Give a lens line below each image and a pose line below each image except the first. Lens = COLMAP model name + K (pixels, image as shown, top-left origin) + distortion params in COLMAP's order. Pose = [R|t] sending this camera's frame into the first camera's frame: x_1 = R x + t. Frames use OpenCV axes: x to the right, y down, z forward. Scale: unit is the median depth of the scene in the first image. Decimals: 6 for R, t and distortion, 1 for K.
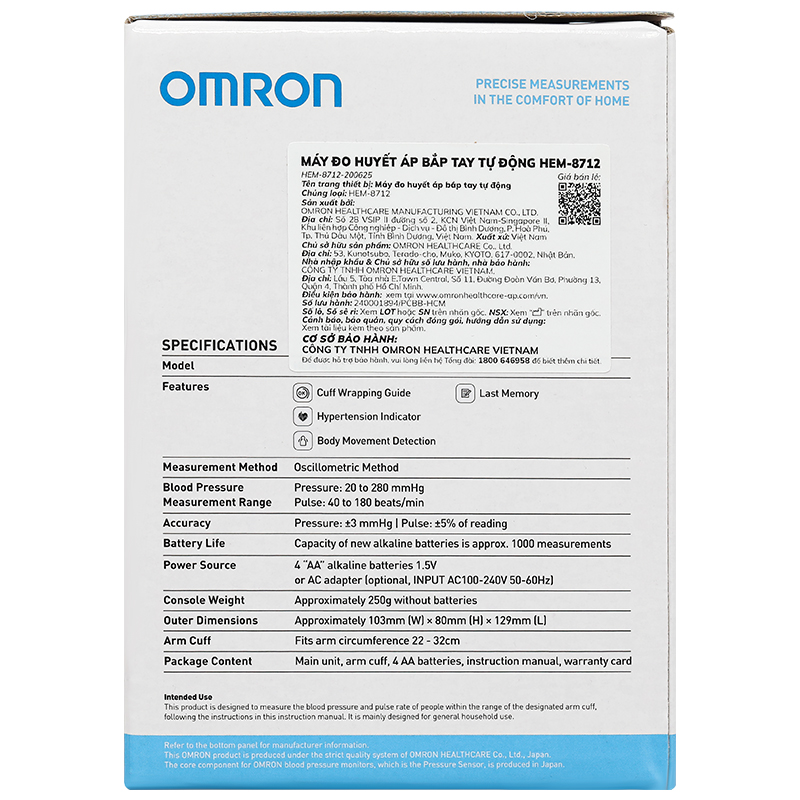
lens RADIAL K [[2963.7, 0, 400.3], [0, 2963.7, 400.6], [0, 0, 1]] dist [-0.134050, 0.000000]
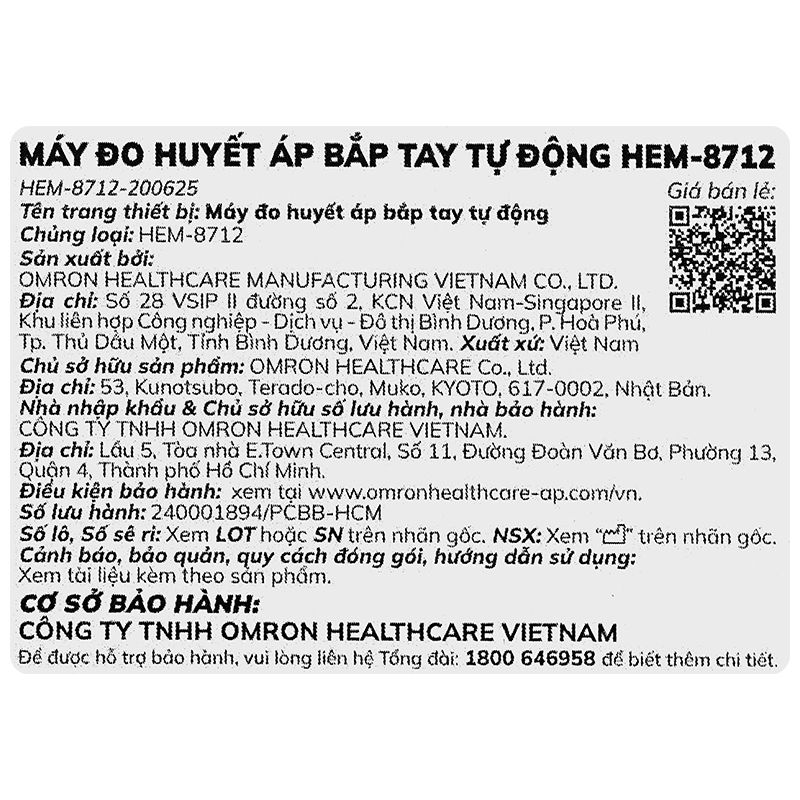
lens RADIAL K [[2963.7, 0, 399.9], [0, 2963.7, 400.4], [0, 0, 1]] dist [-0.134050, 0.000000]
pose [[0.999140, -0.000543, -0.041453, 0.034009], [0.000576, 1.000000, 0.000791, -0.048148], [0.041452, -0.000814, 0.999140, 0.606309]]
